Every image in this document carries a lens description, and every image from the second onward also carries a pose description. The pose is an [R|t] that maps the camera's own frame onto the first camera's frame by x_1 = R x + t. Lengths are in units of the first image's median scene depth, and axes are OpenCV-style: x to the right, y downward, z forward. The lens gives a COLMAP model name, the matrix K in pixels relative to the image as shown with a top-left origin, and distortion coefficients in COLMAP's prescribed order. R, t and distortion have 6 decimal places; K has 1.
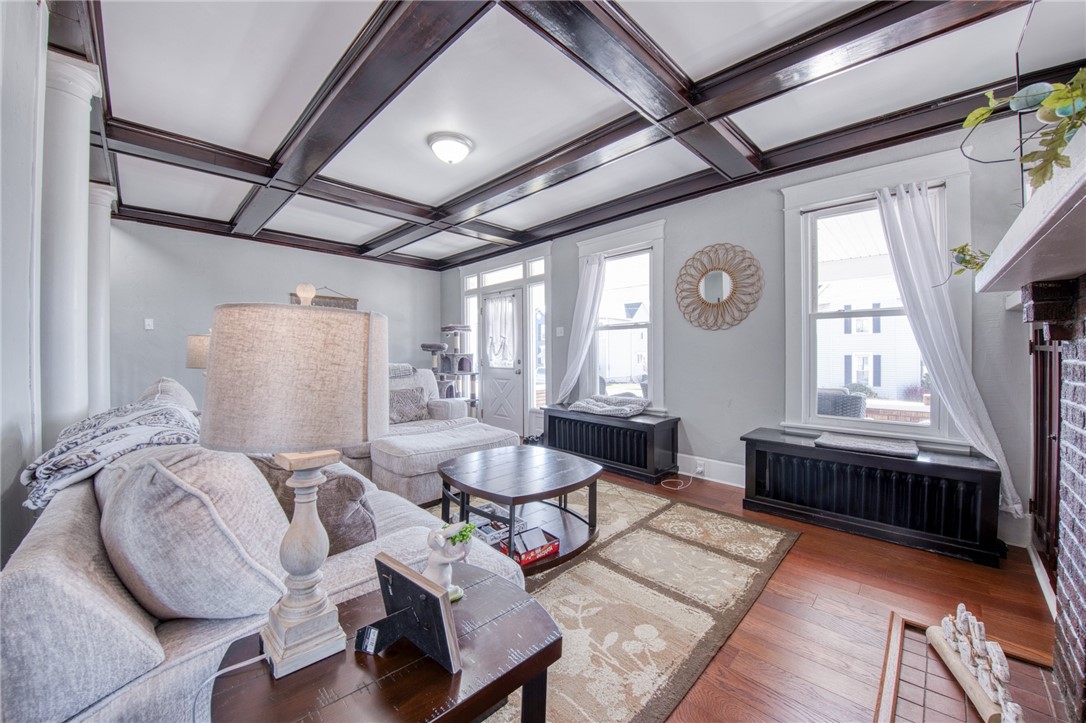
lens RADIAL K [[403.7, 0, 540.4], [0, 403.7, 350.0], [0, 0, 1]] dist [-0.000605, -0.000094]
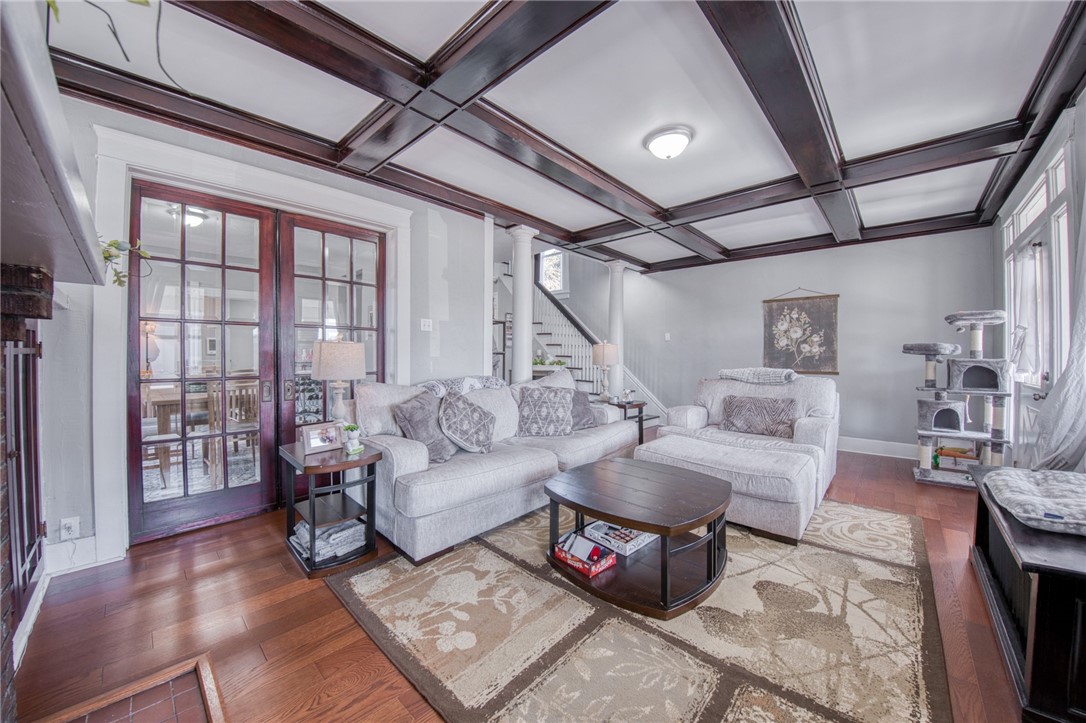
lens RADIAL K [[392.9, 0, 544.1], [0, 392.9, 357.2], [0, 0, 1]] dist [-0.023633, -0.000106]
pose [[0.036000, 0.006231, -0.999332, 0.752047], [-0.000181, 0.999981, 0.006229, 0.005919], [0.999352, -0.000044, 0.036001, 0.726049]]
